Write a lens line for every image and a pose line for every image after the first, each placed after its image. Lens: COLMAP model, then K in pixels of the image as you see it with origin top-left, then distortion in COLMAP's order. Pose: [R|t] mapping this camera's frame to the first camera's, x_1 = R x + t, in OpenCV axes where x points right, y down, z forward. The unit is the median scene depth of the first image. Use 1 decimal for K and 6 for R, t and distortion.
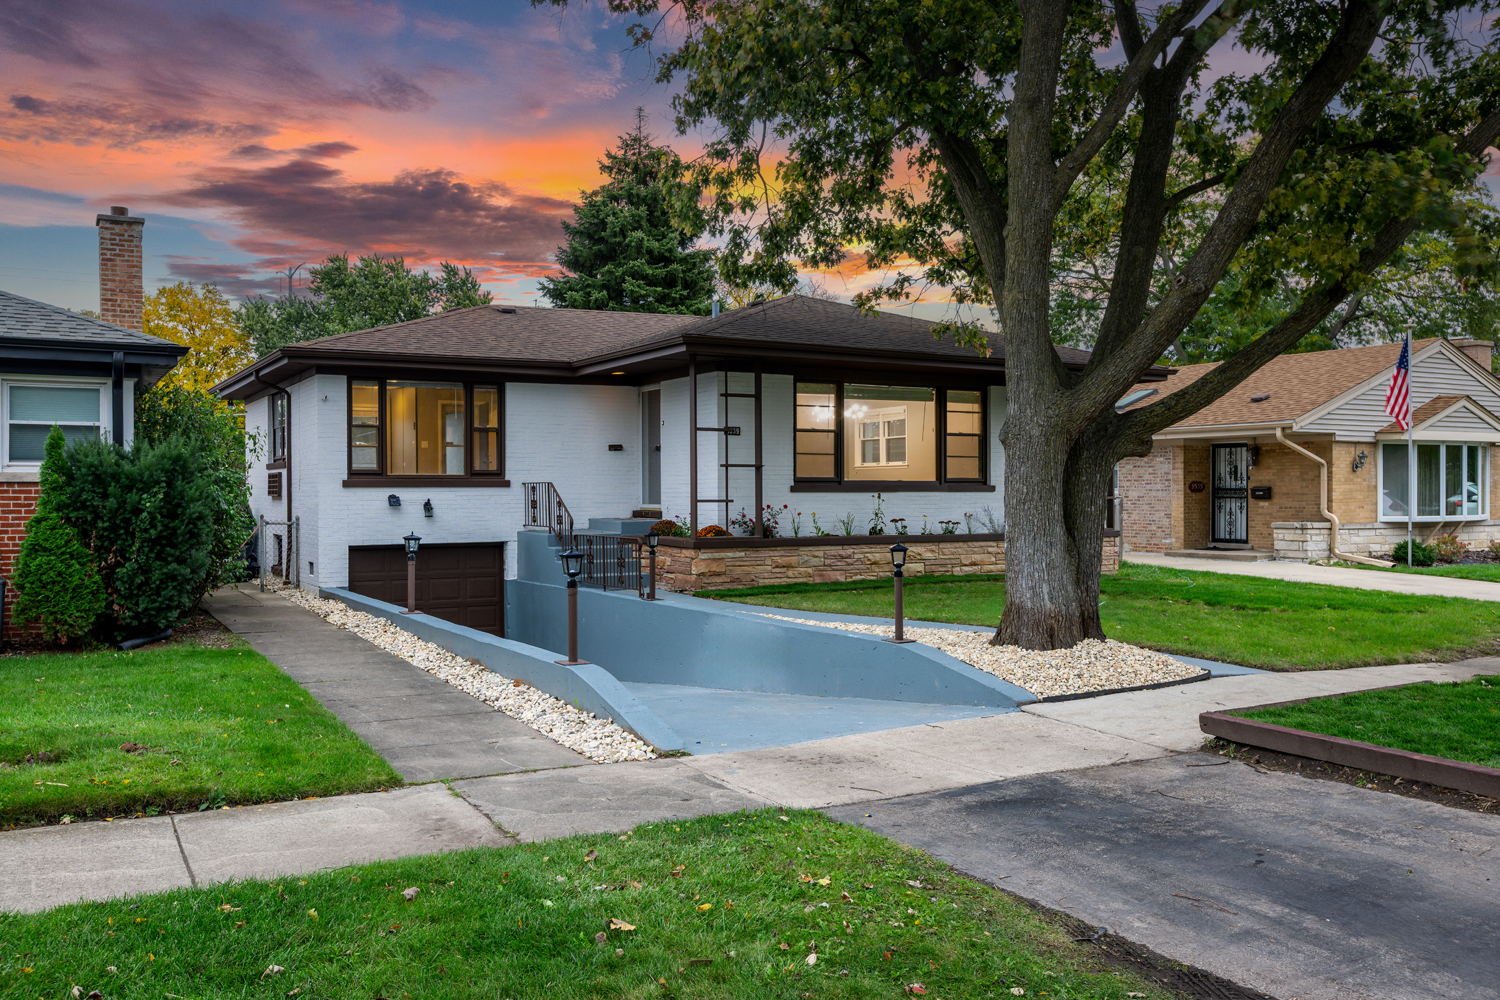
lens RADIAL K [[1250.6, 0, 750.0], [0, 1250.6, 500.0], [0, 0, 1]] dist [0.000247, 0.003177]
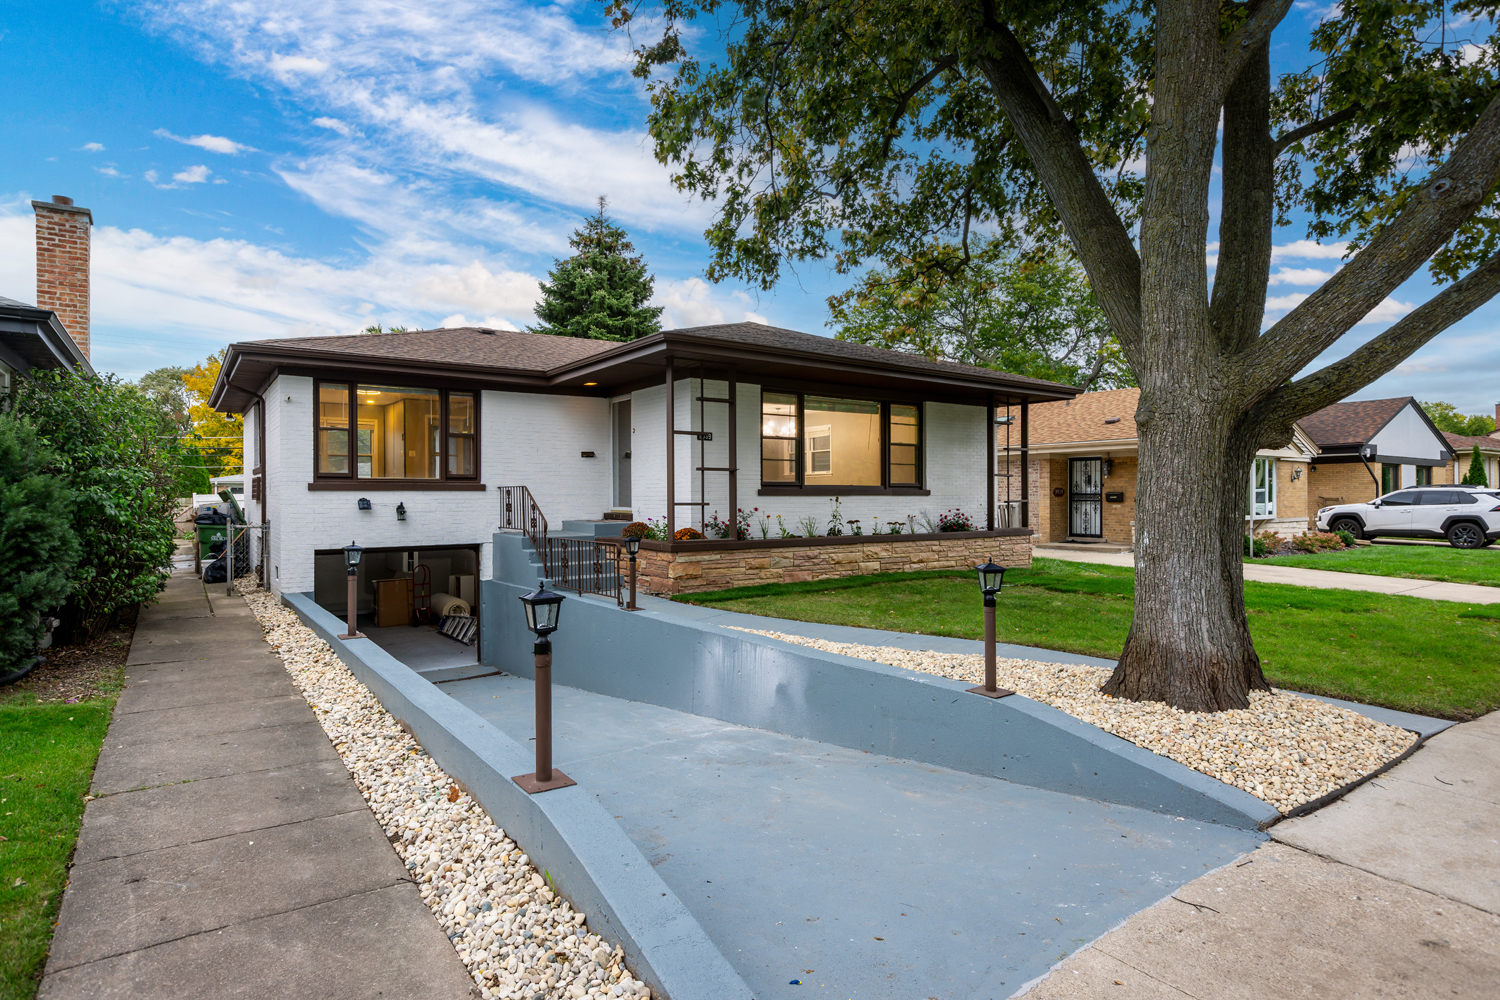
lens RADIAL K [[805.1, 0, 750.0], [0, 805.1, 500.0], [0, 0, 1]] dist [0.000819, 0.000316]
pose [[0.994601, -0.000405, 0.103773, -0.044309], [0.000760, 0.999994, -0.003383, -0.000365], [-0.103771, 0.003444, 0.994595, 0.323093]]
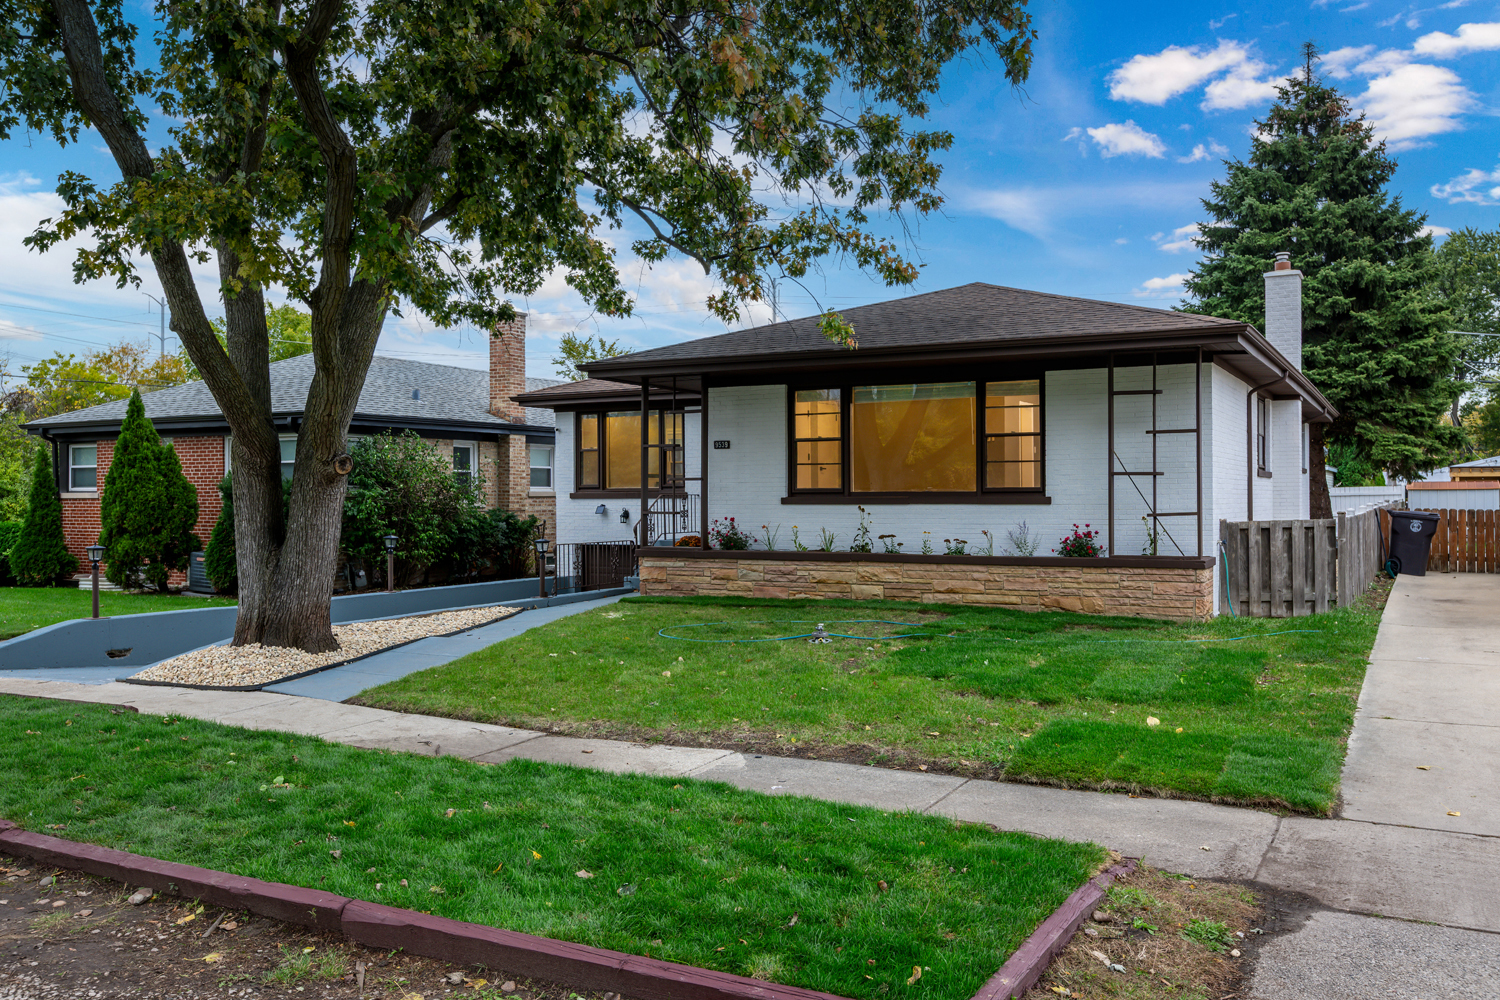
lens RADIAL K [[1250.6, 0, 750.0], [0, 1250.6, 500.0], [0, 0, 1]] dist [0.000247, 0.003177]
pose [[0.531646, 0.003284, -0.846960, 0.838473], [-0.002981, 0.999994, 0.002007, -0.011458], [0.846961, 0.001458, 0.531652, 0.455156]]
